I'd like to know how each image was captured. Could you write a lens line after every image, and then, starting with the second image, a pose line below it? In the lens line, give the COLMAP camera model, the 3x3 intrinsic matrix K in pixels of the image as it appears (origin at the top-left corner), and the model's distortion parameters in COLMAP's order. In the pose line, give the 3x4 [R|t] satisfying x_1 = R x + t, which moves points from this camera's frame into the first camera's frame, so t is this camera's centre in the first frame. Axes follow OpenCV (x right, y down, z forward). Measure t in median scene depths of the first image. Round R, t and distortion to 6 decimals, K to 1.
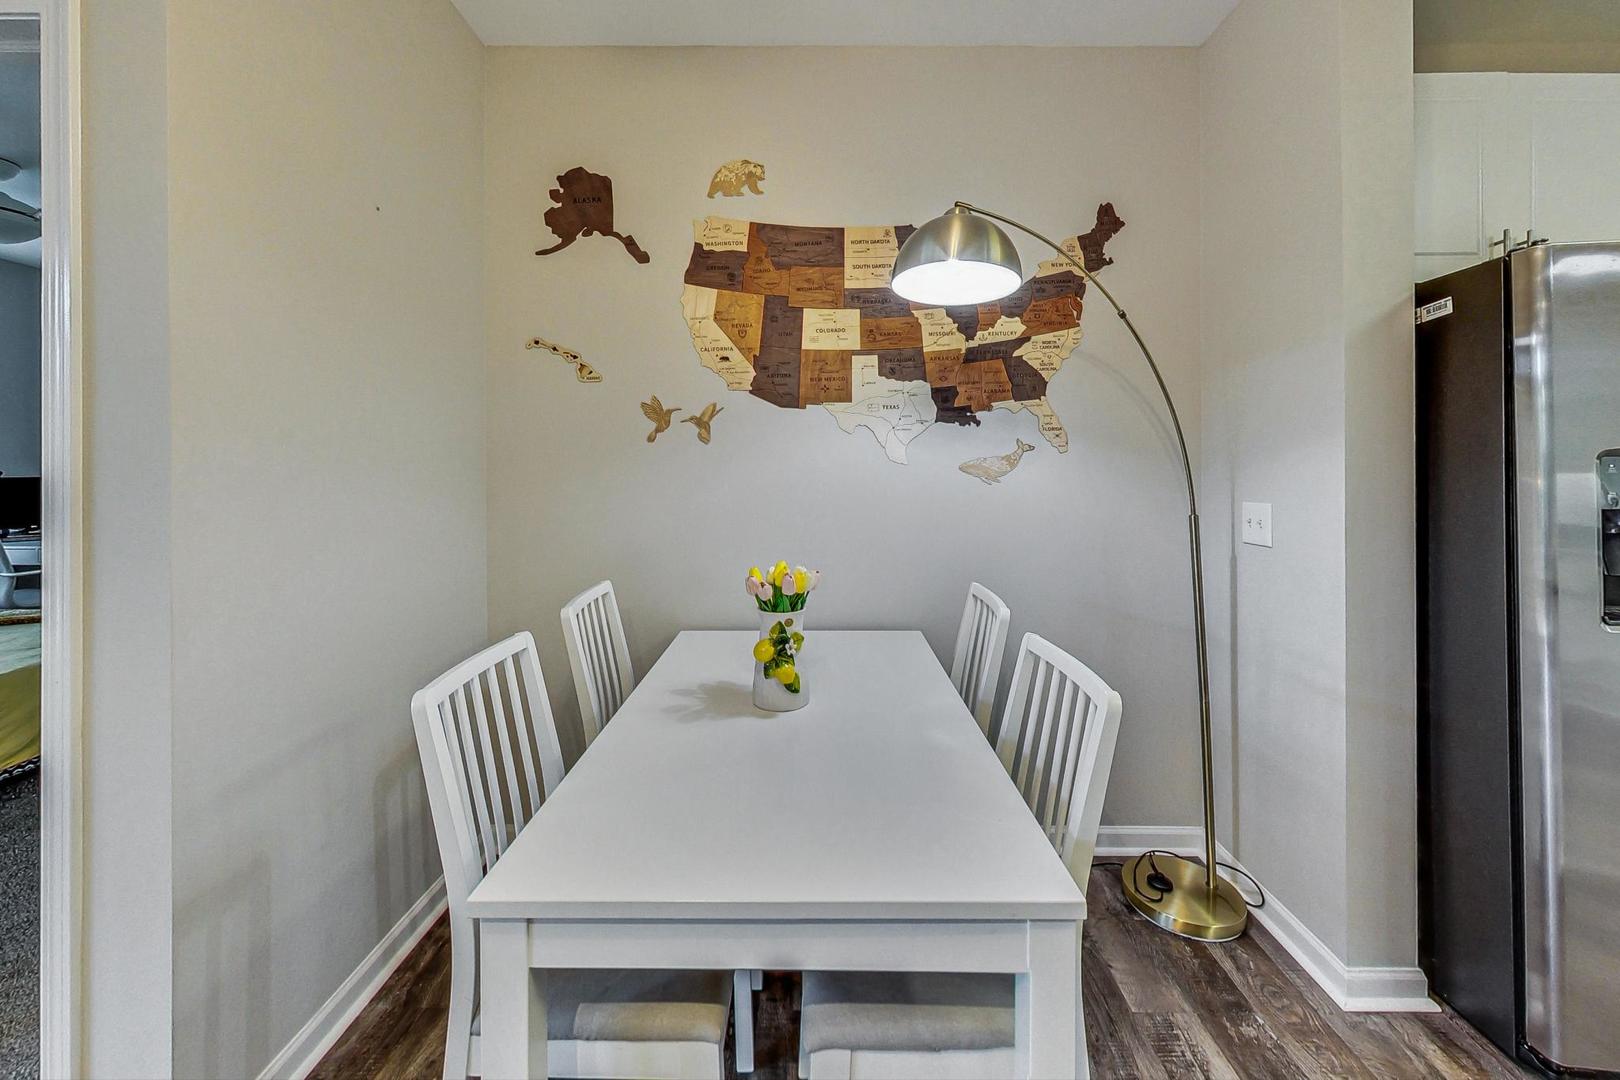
lens RADIAL K [[633.9, 0, 818.9], [0, 633.9, 469.2], [0, 0, 1]] dist [0.001668, -0.000490]
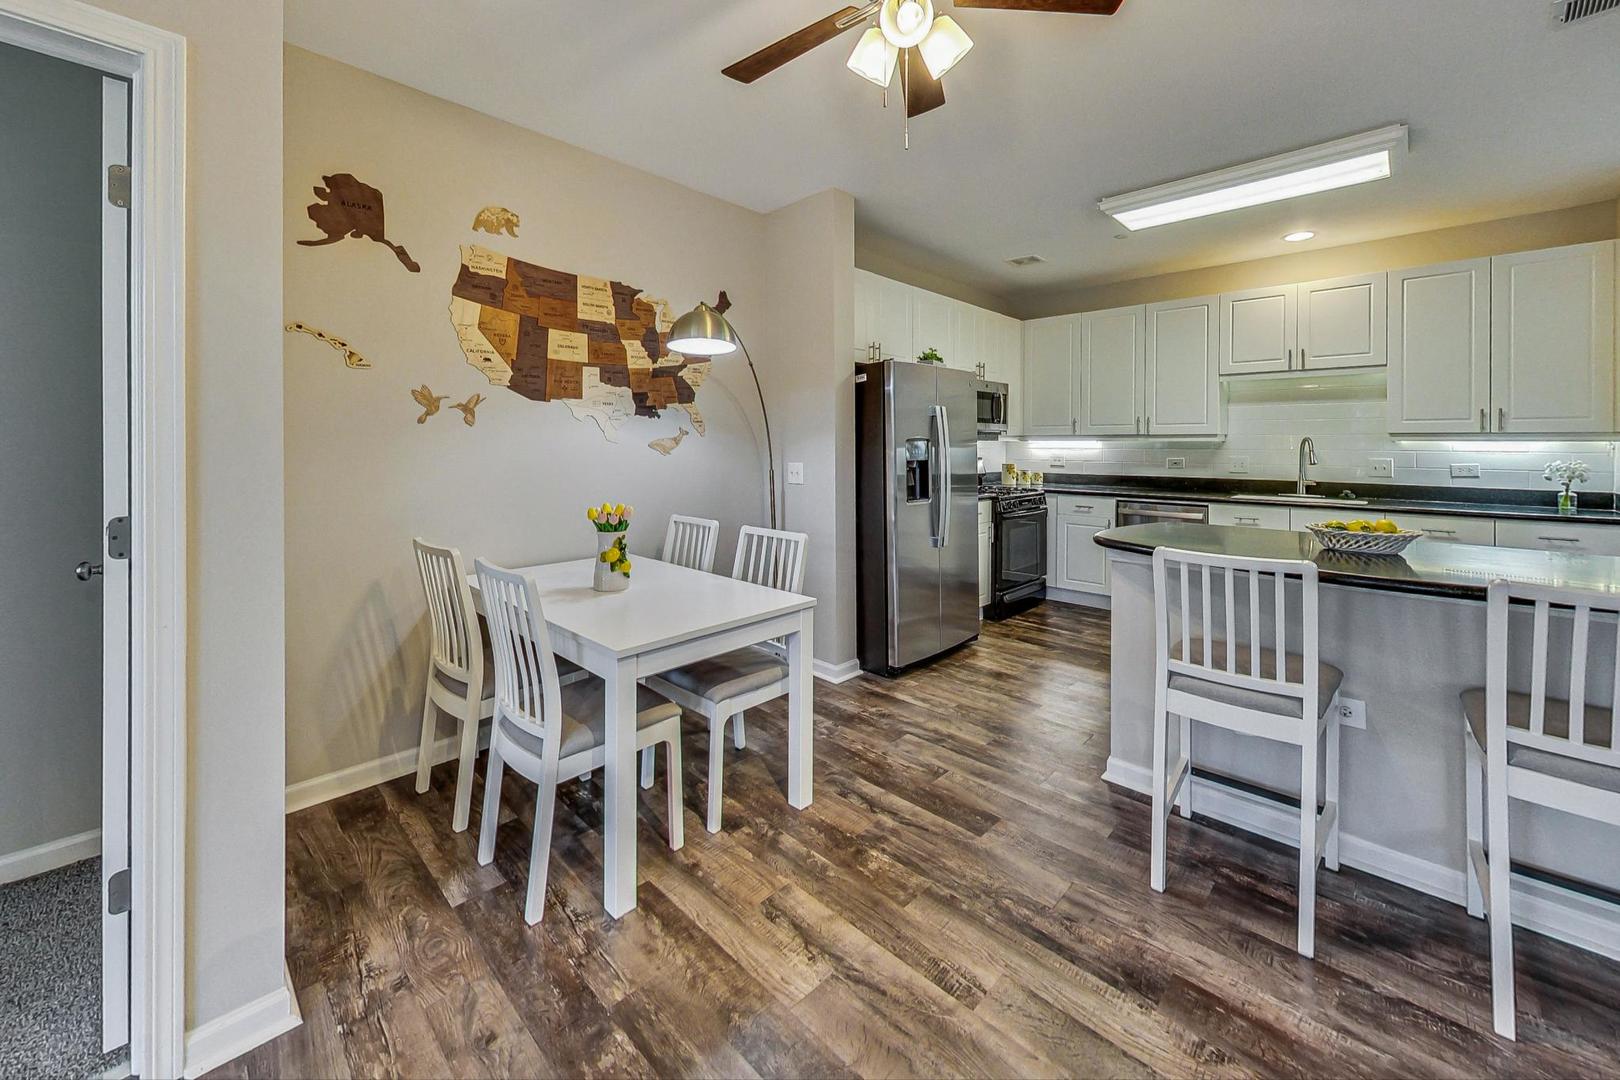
lens RADIAL K [[631.2, 0, 798.9], [0, 631.2, 446.6], [0, 0, 1]] dist [-0.001262, 0.000227]
pose [[0.697178, -0.002110, 0.716895, -0.625382], [0.001736, 0.999998, 0.001255, 0.000552], [-0.716896, 0.000370, 0.697180, -0.336419]]
